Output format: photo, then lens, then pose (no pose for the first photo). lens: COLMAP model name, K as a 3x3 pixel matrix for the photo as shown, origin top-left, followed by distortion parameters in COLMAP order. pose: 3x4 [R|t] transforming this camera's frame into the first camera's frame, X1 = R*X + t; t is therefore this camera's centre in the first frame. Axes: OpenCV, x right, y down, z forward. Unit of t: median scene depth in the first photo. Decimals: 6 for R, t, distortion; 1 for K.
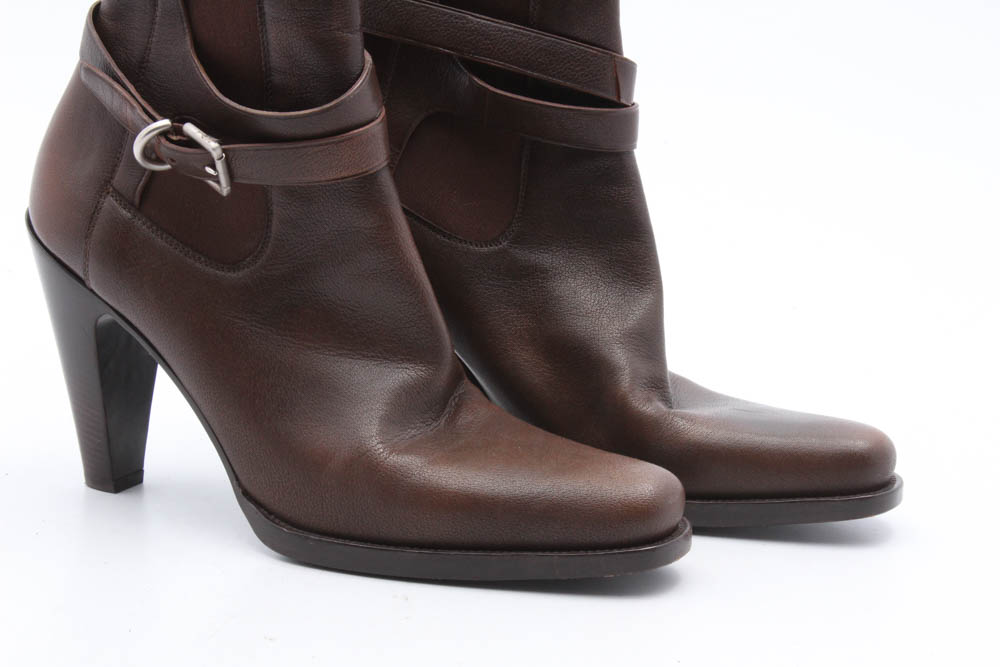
lens RADIAL K [[1576.1, 0, 500.0], [0, 1576.1, 333.5], [0, 0, 1]] dist [-0.001445, 0.051206]
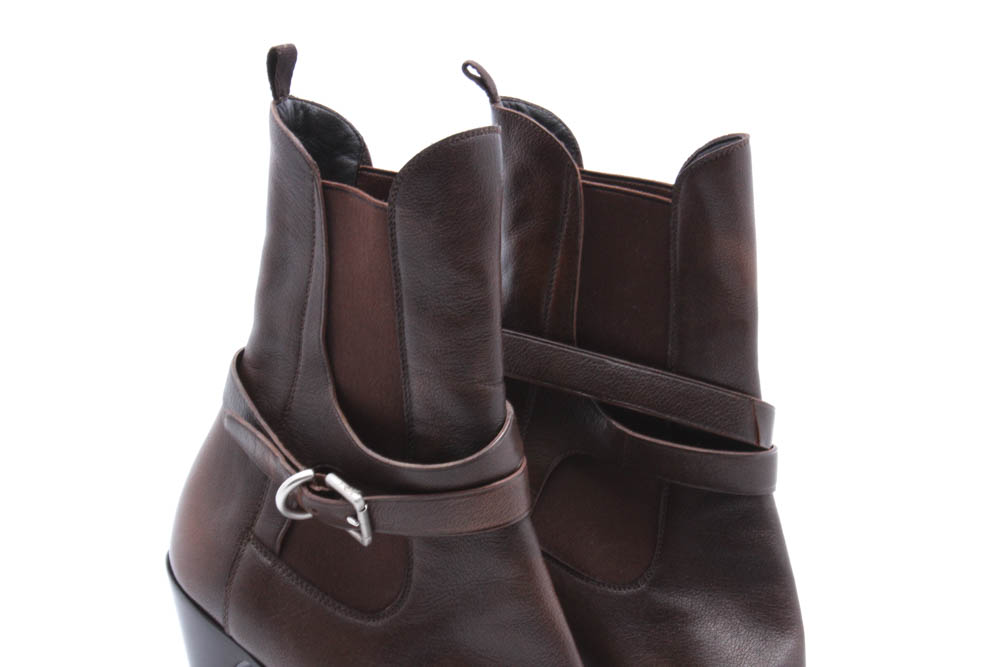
lens RADIAL K [[1576.1, 0, 500.0], [0, 1576.1, 333.5], [0, 0, 1]] dist [-0.001445, 0.051206]
pose [[0.999538, -0.001877, -0.030335, -0.058371], [-0.000627, 0.996603, -0.082351, -0.137771], [0.030387, 0.082332, 0.996142, -0.004743]]
